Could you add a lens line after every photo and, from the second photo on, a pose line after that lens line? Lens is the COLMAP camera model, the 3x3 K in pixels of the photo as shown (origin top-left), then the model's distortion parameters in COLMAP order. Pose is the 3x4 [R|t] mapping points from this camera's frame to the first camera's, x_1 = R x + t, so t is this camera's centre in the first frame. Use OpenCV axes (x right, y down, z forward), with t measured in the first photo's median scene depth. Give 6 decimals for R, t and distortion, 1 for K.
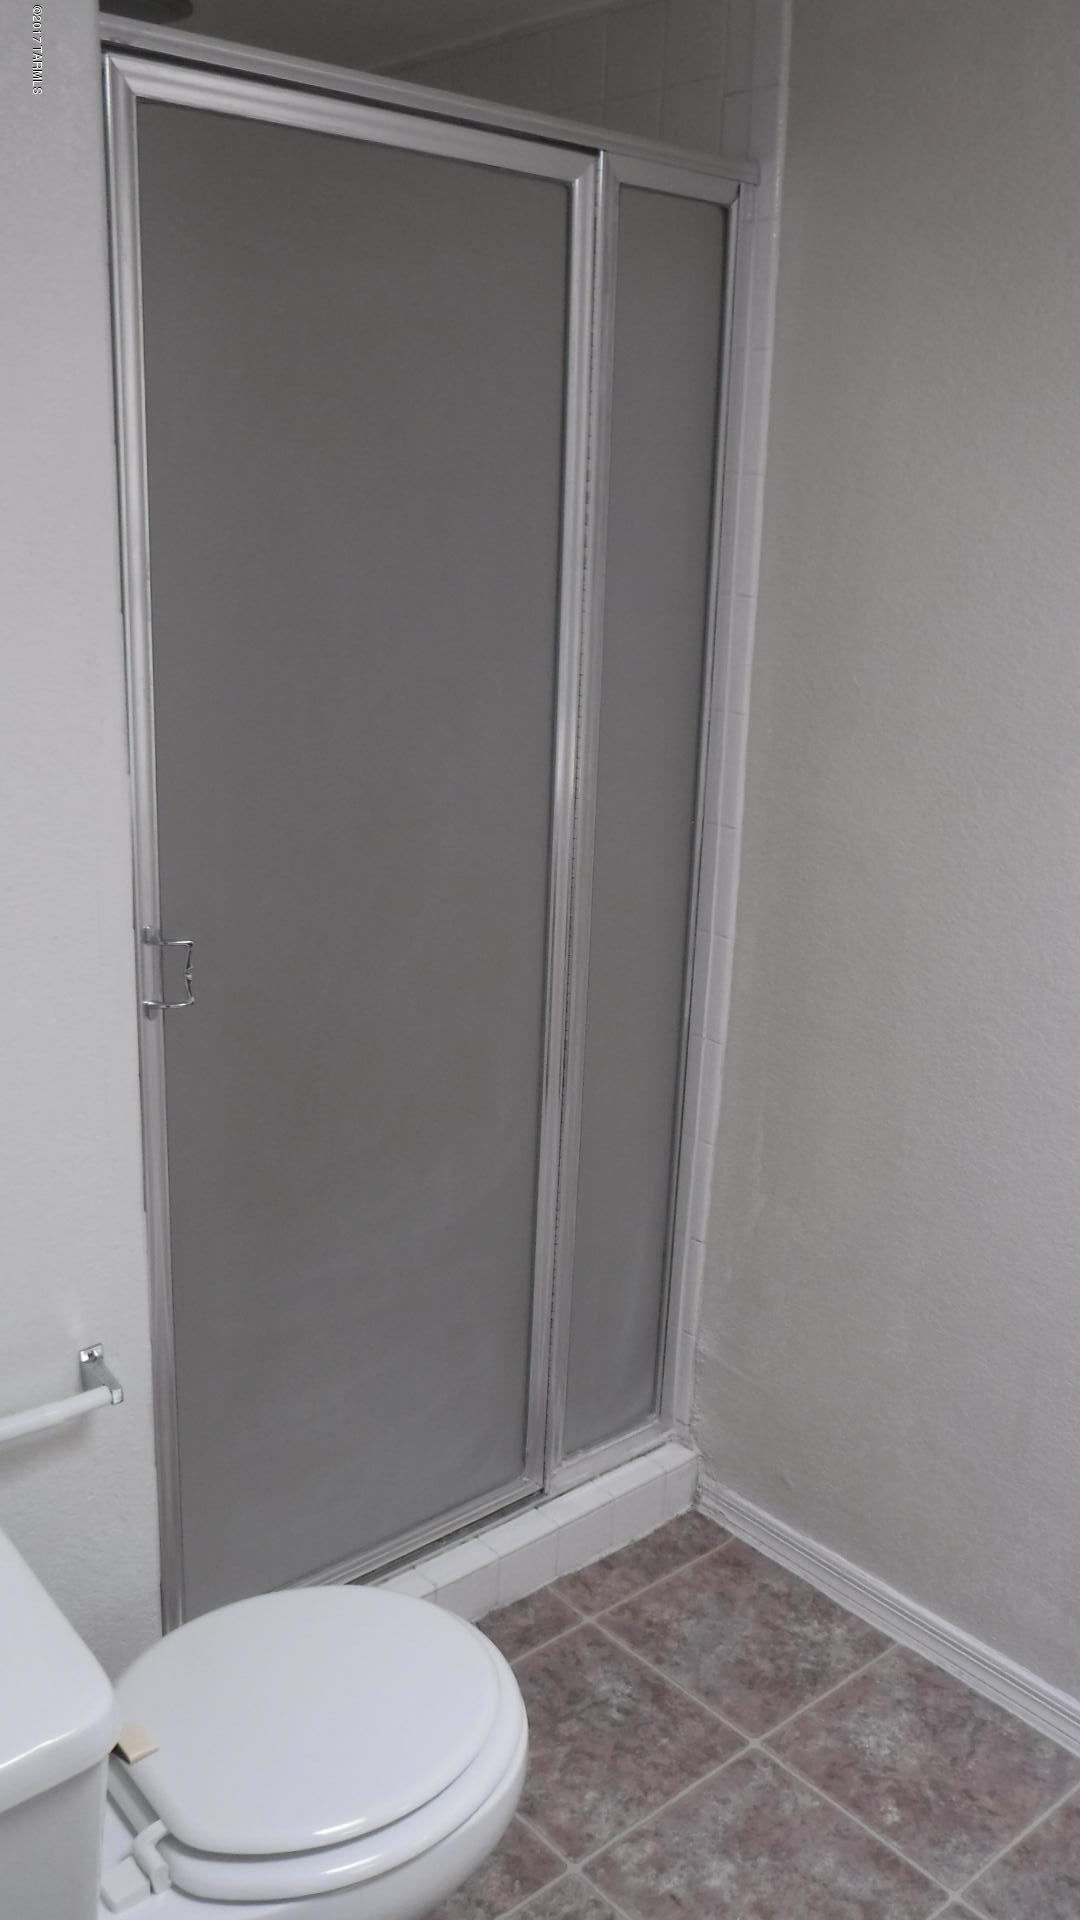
lens RADIAL K [[1592.0, 0, 540.0], [0, 1592.0, 960.0], [0, 0, 1]] dist [-0.117071, 0.054310]
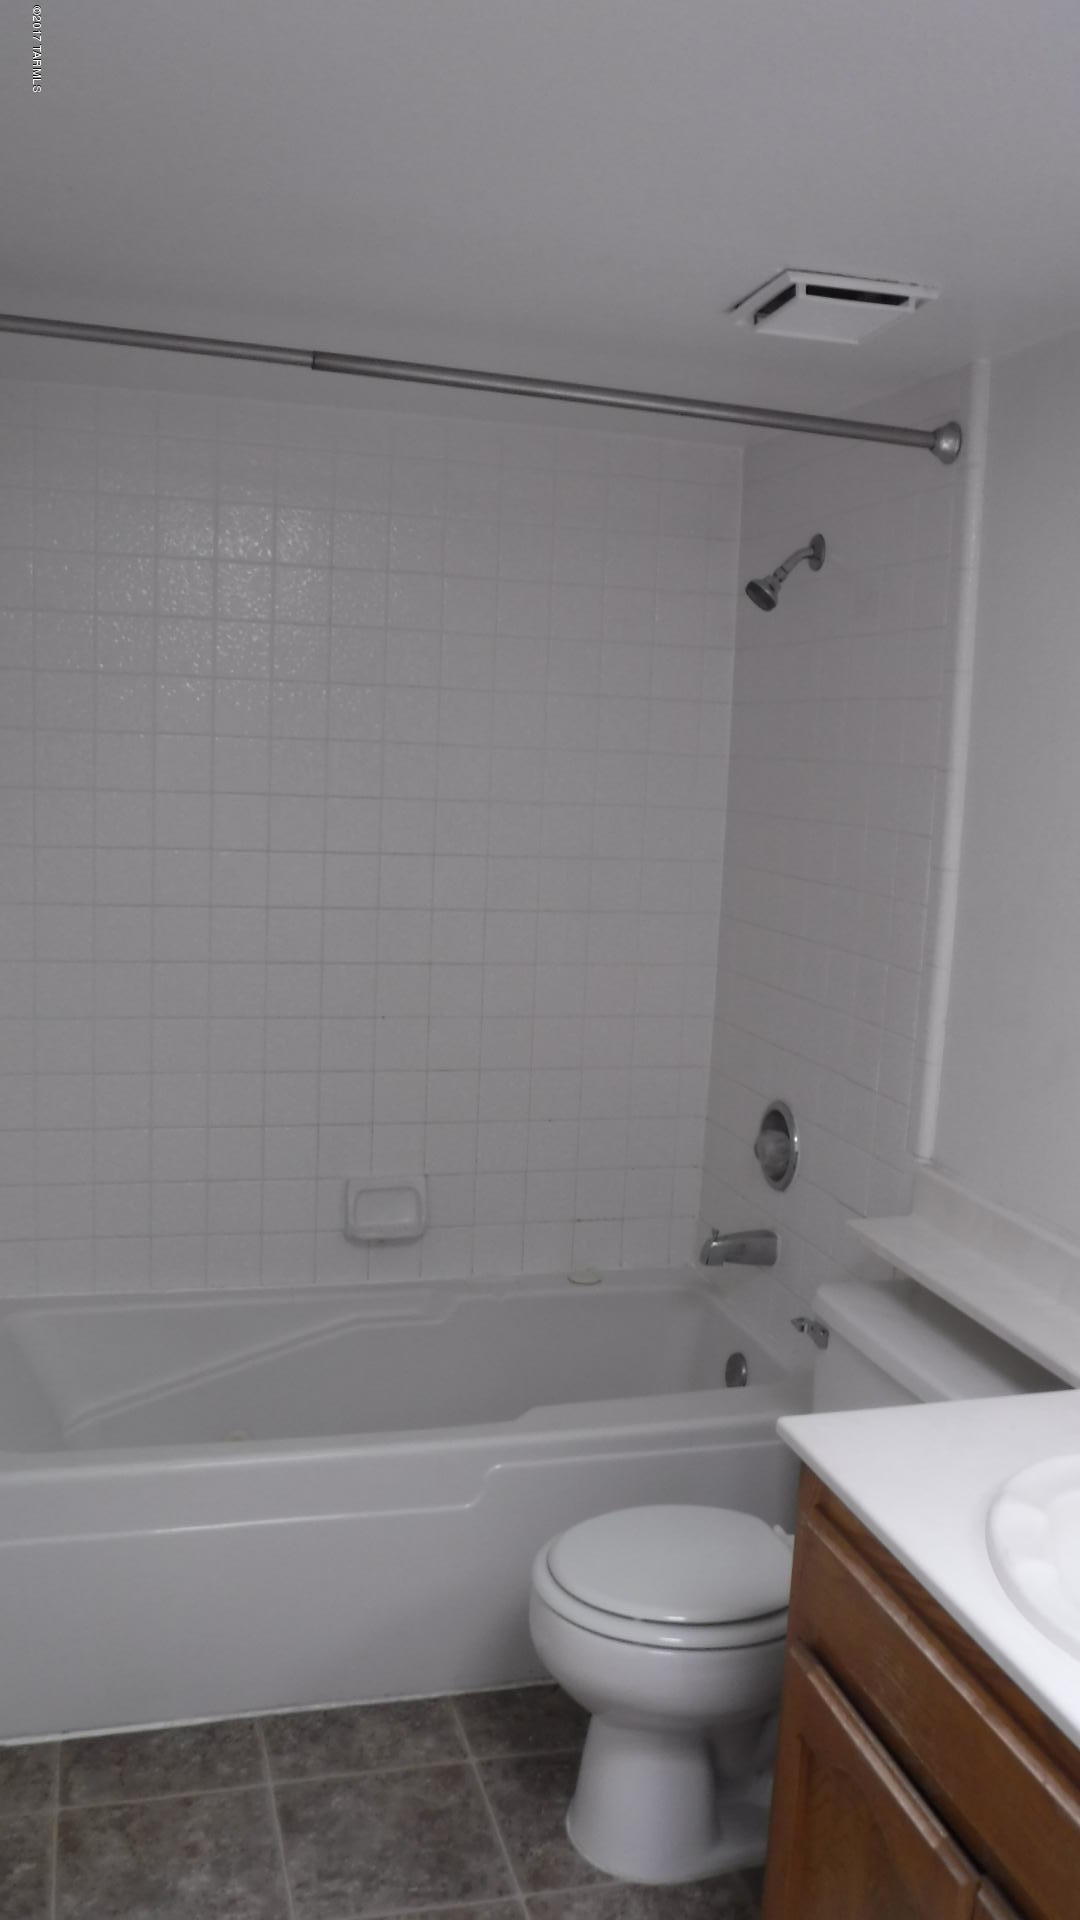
lens RADIAL K [[1592.0, 0, 540.0], [0, 1592.0, 960.0], [0, 0, 1]] dist [-0.117071, 0.054310]
pose [[-0.895653, -0.130387, 0.425211, -0.525709], [0.058272, 0.913417, 0.402833, -0.507201], [-0.440919, 0.385576, -0.810507, 1.557110]]
